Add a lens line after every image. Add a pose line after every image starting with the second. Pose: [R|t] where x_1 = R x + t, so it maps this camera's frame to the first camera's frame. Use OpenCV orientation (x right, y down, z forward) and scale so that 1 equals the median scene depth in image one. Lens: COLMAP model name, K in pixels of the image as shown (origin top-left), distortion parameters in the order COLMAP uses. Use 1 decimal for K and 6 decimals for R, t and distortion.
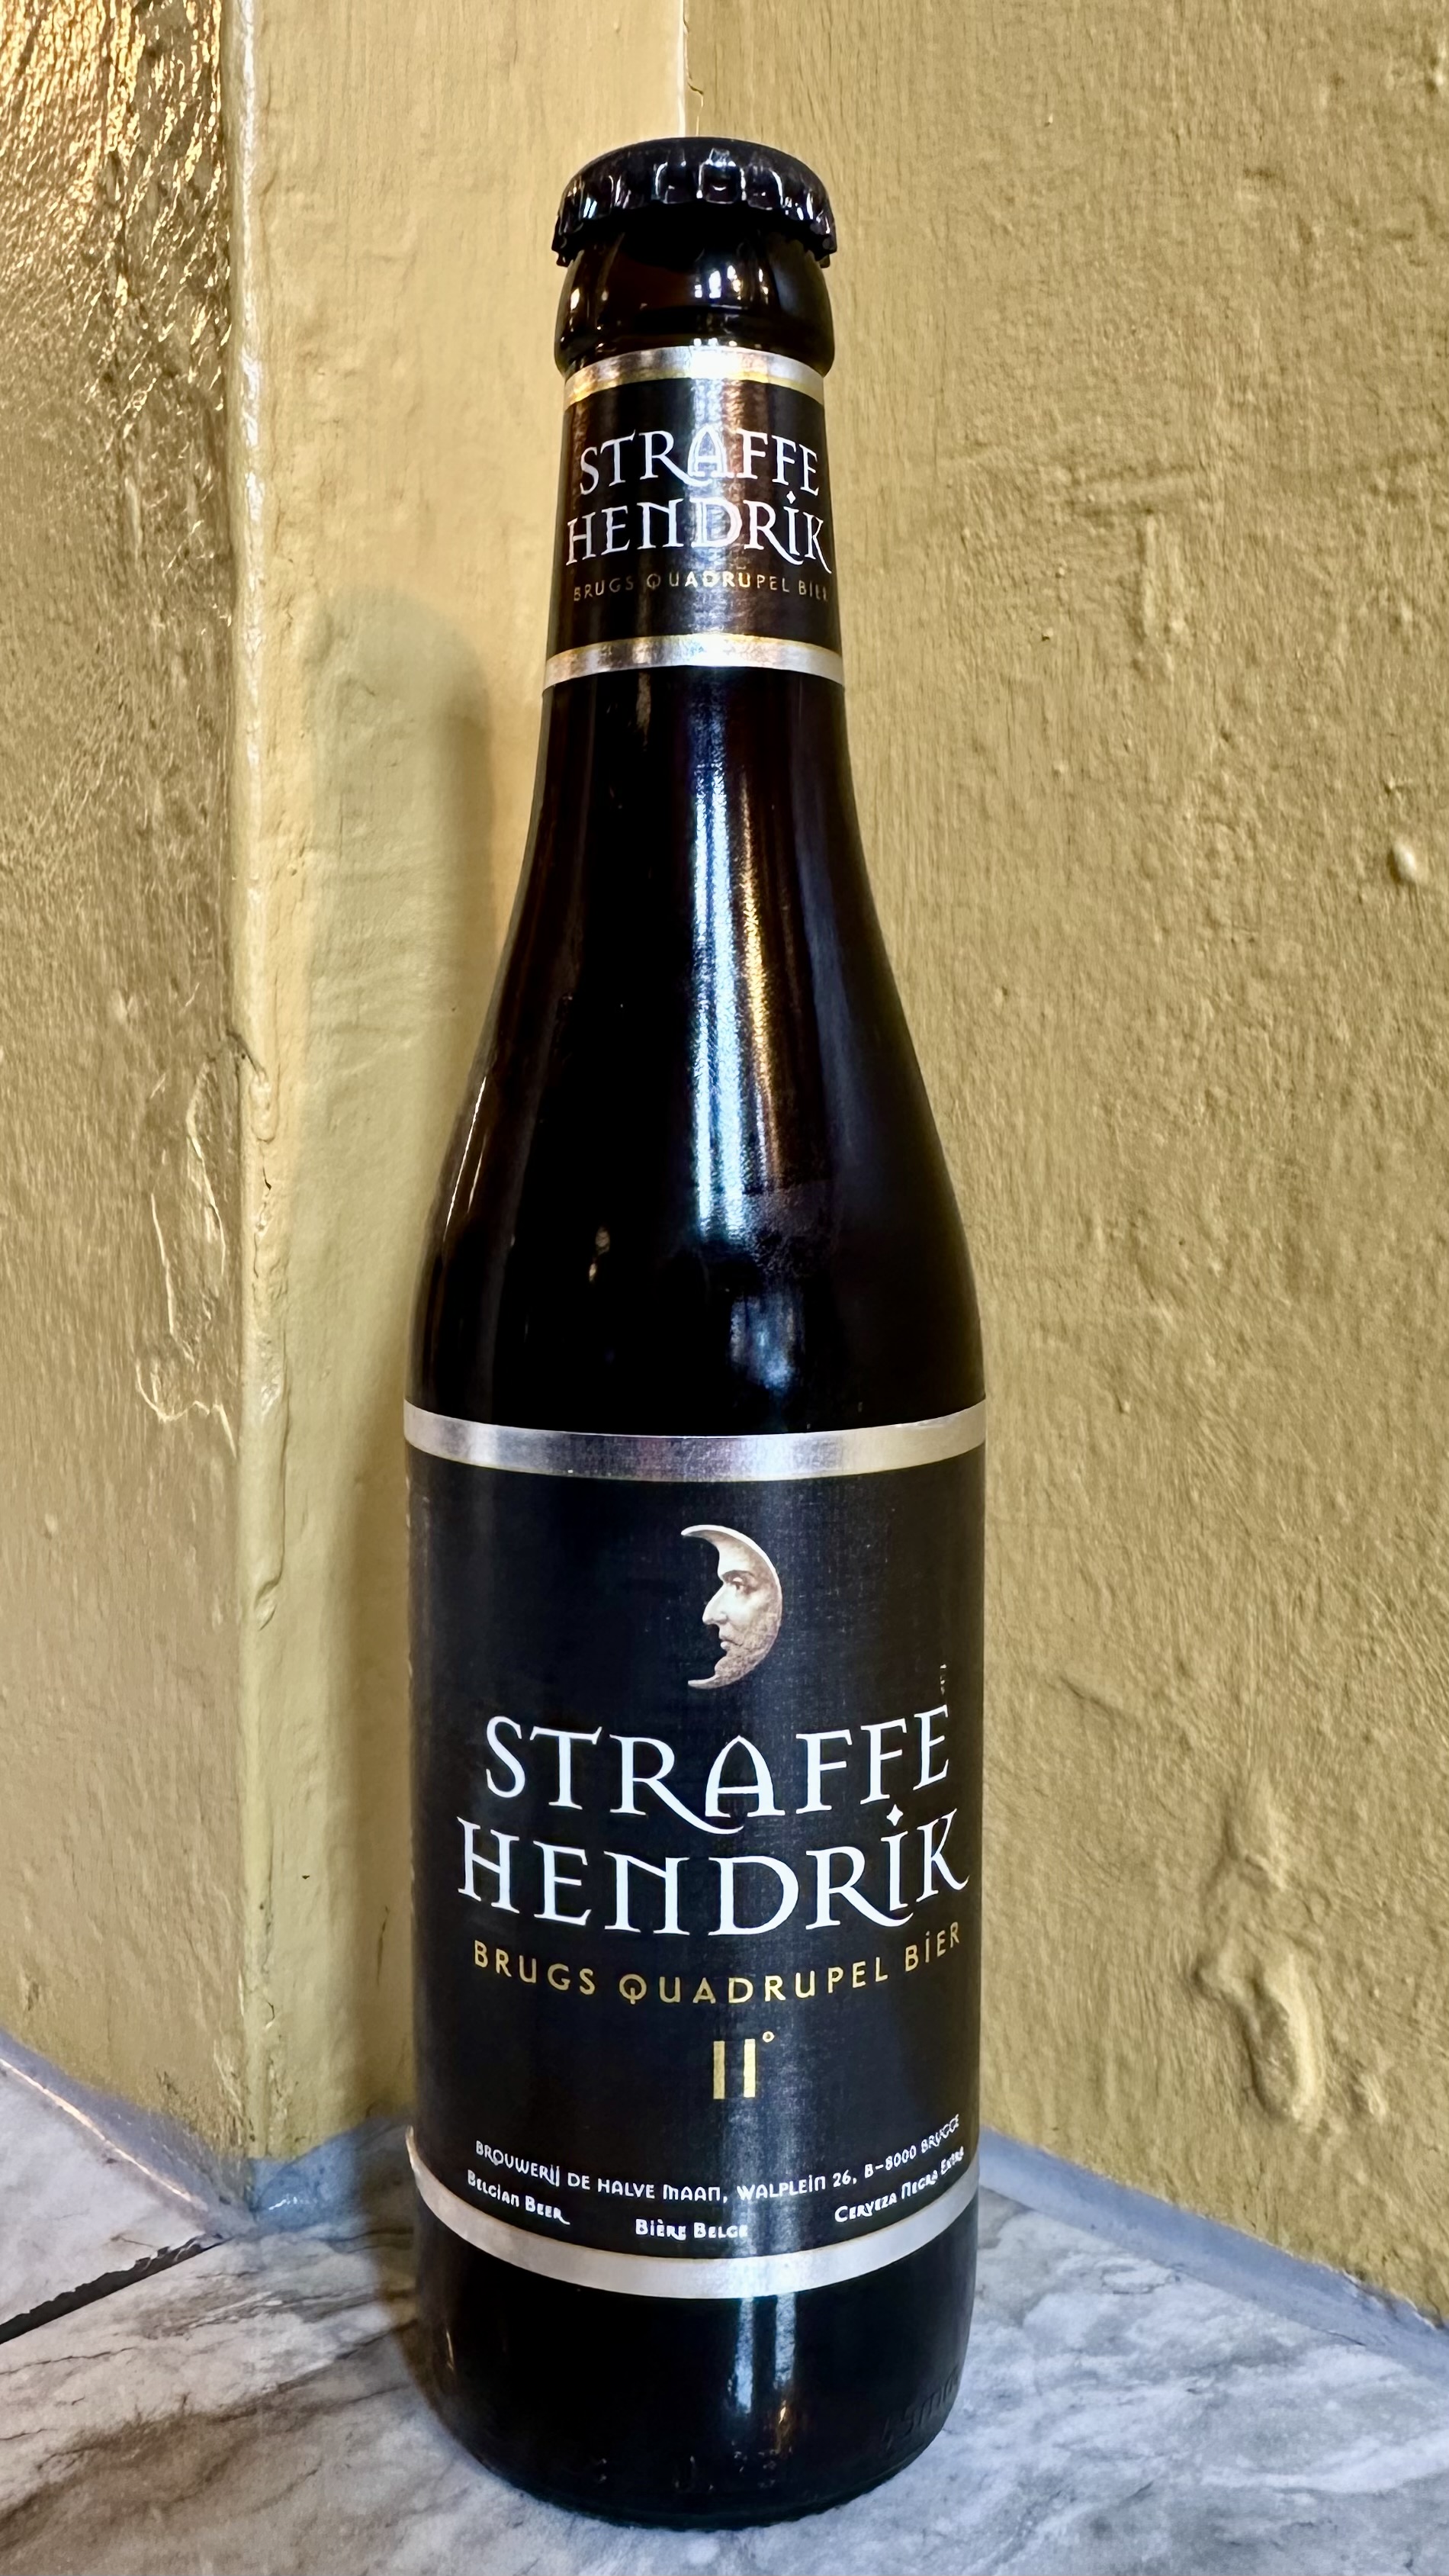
lens RADIAL K [[2150.2, 0, 638.1], [0, 2150.2, 1225.7], [0, 0, 1]] dist [-0.007441, 0.001280]
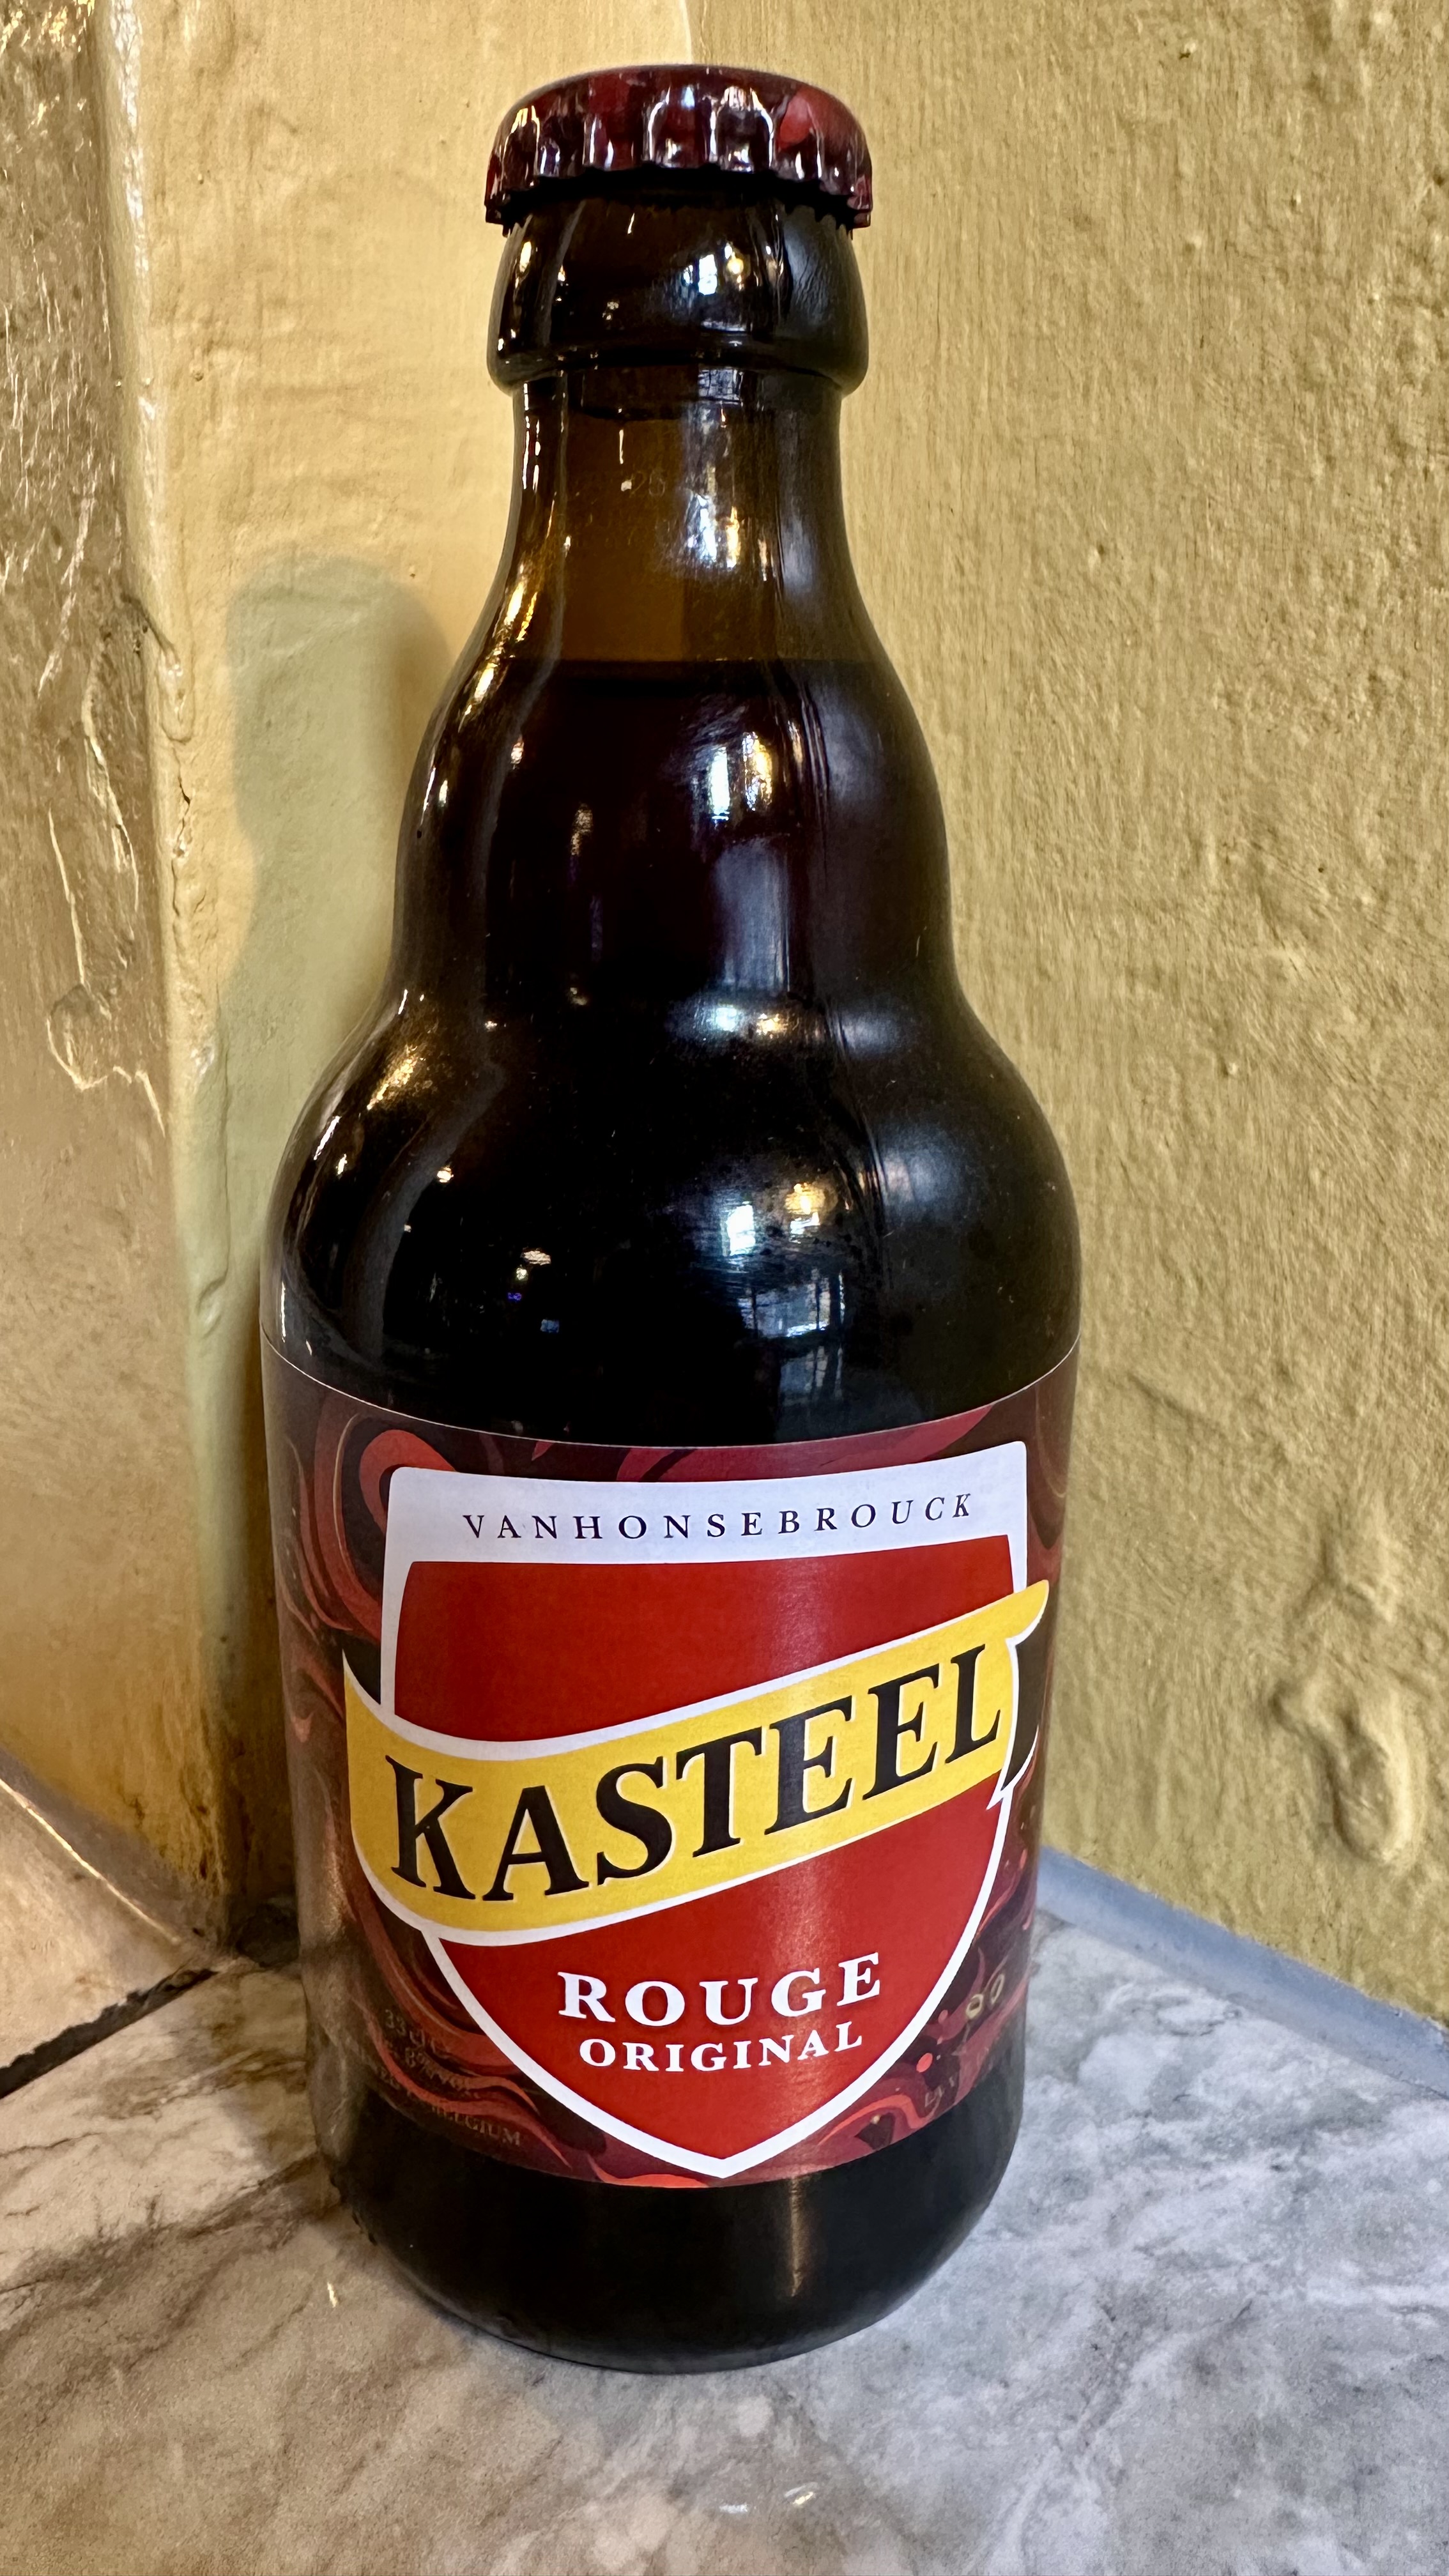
lens RADIAL K [[1821.4, 0, 627.9], [0, 1821.4, 1241.1], [0, 0, 1]] dist [-0.012165, 0.006564]
pose [[0.999574, -0.008655, 0.027864, -0.029492], [0.002591, 0.977543, 0.210719, -0.000140], [-0.029062, -0.210557, 0.977149, 0.310415]]
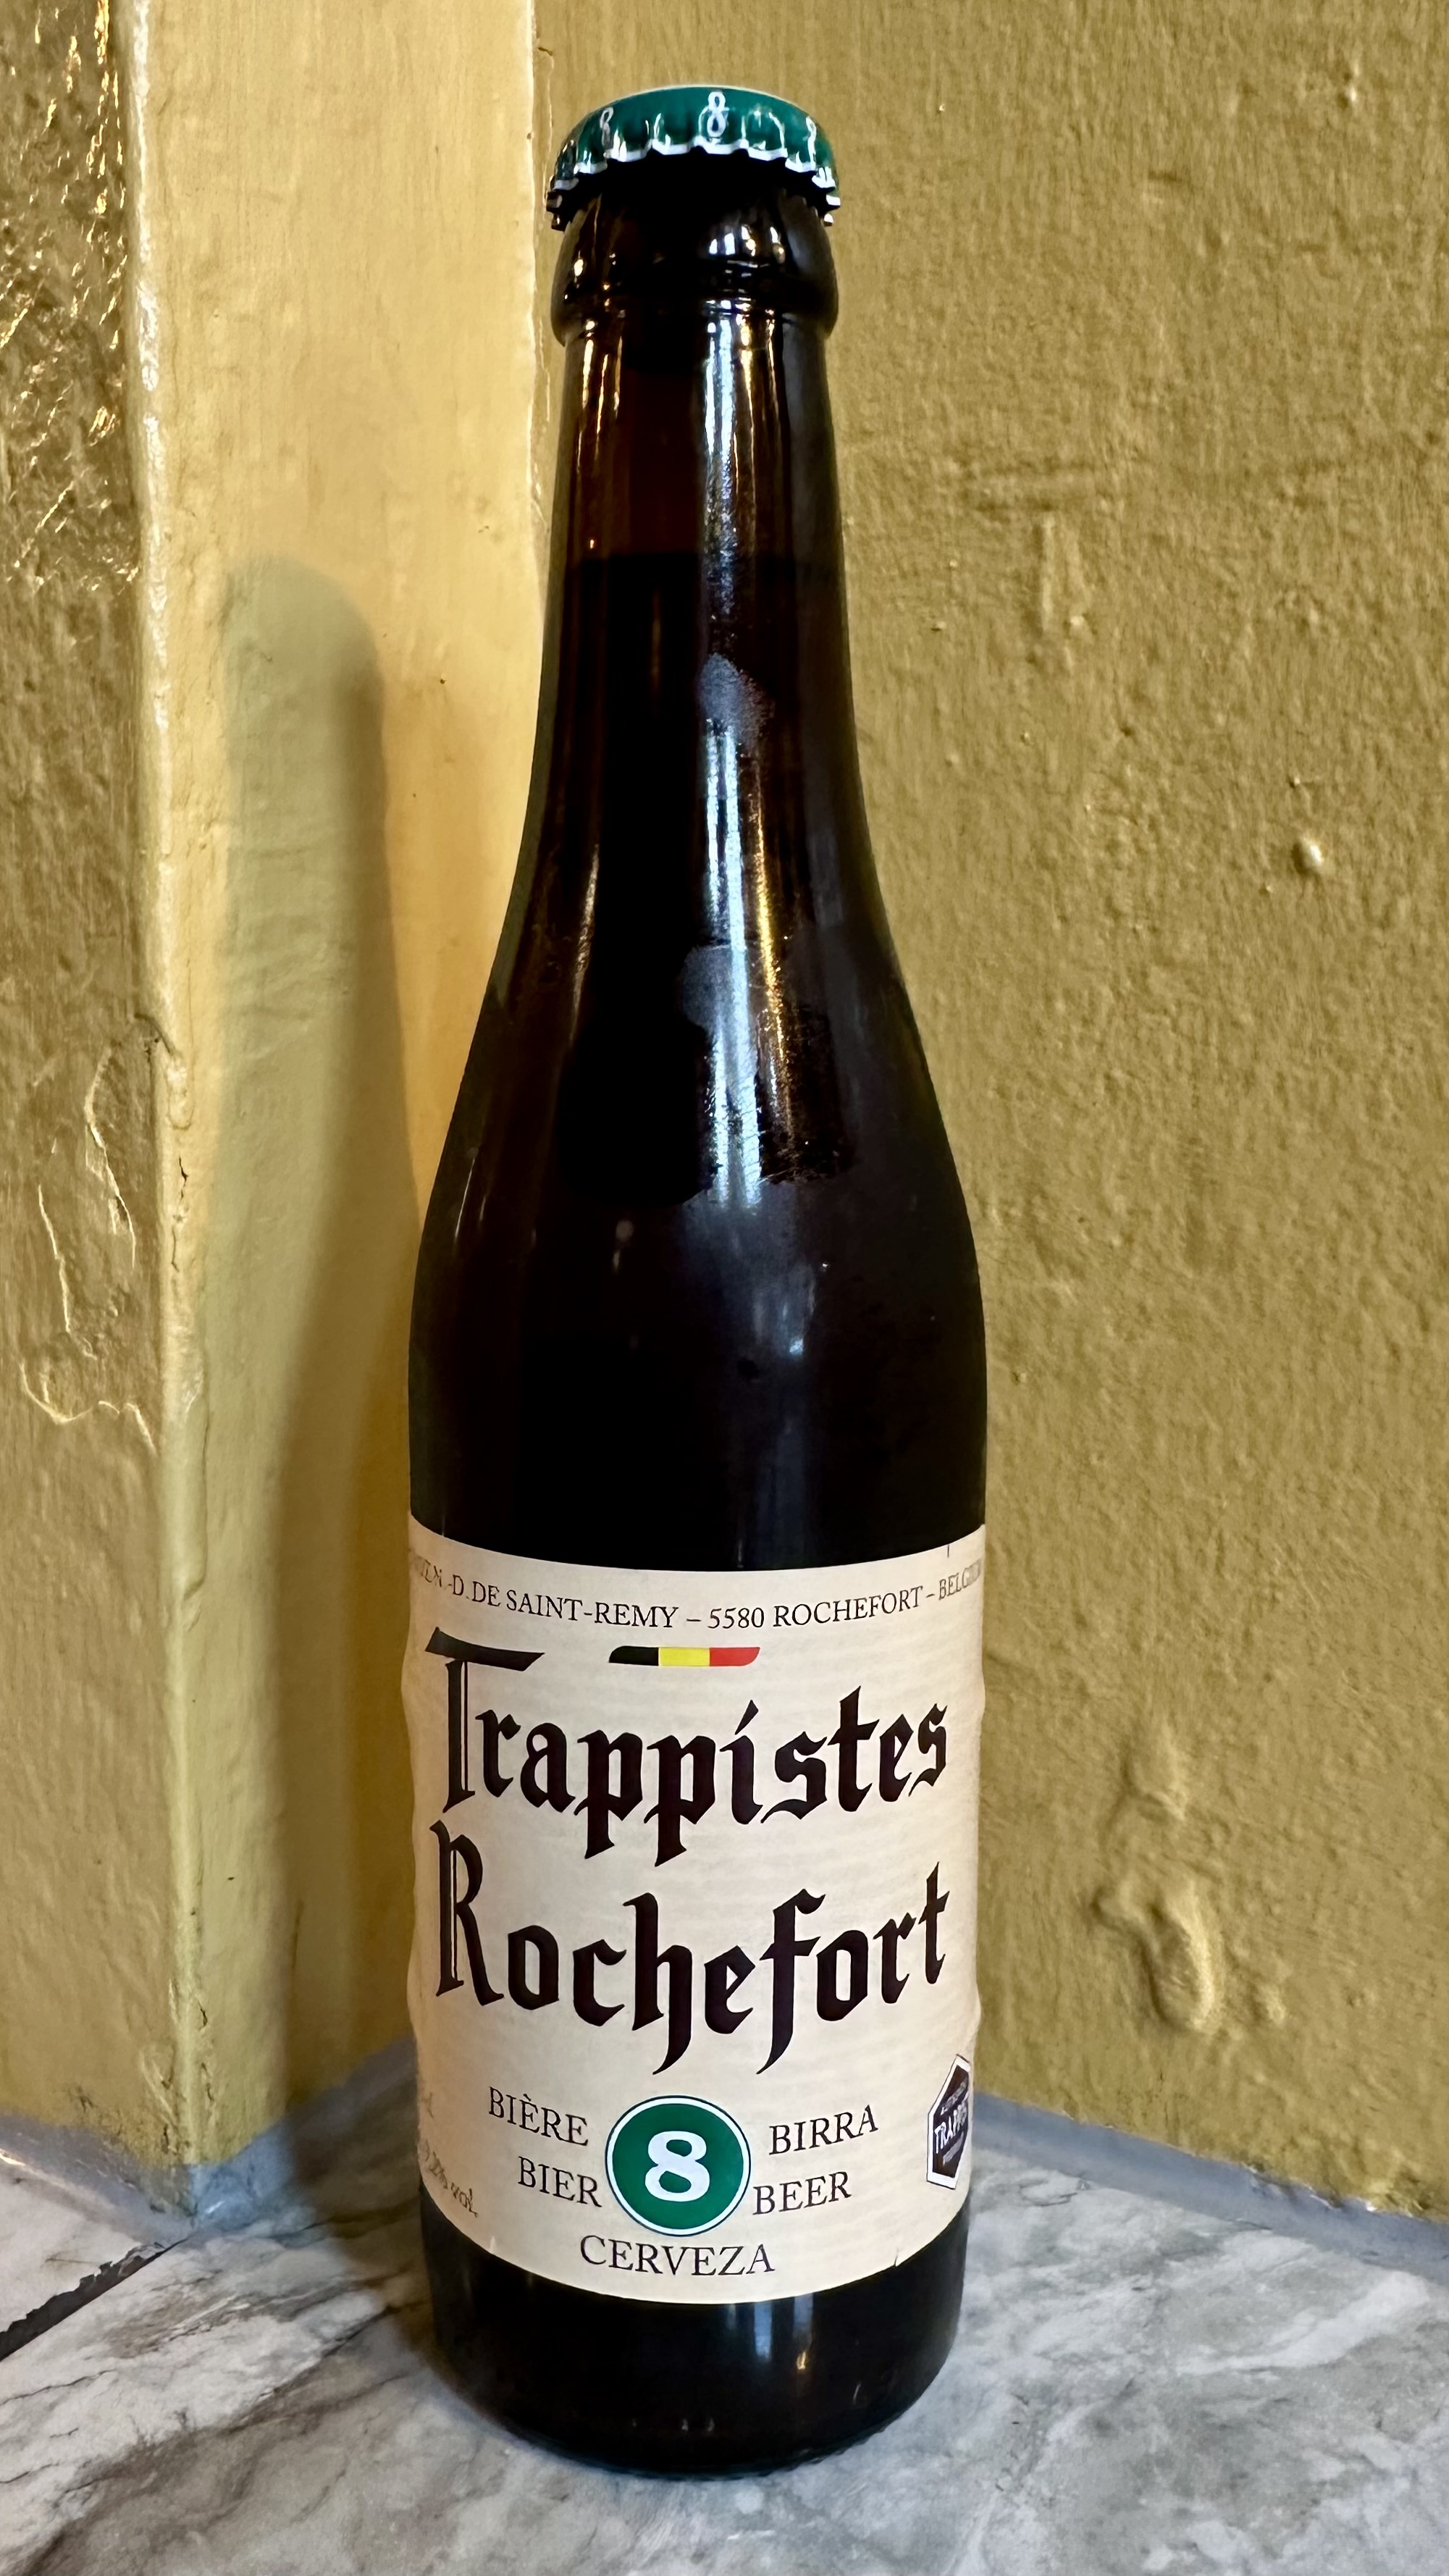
lens RADIAL K [[2048.0, 0, 590.7], [0, 2048.0, 1315.5], [0, 0, 1]] dist [-0.006007, -0.000891]
pose [[0.981357, -0.024688, 0.190603, -0.175042], [0.014952, 0.998517, 0.052350, -0.001278], [-0.191613, -0.048524, 0.980270, 0.065464]]
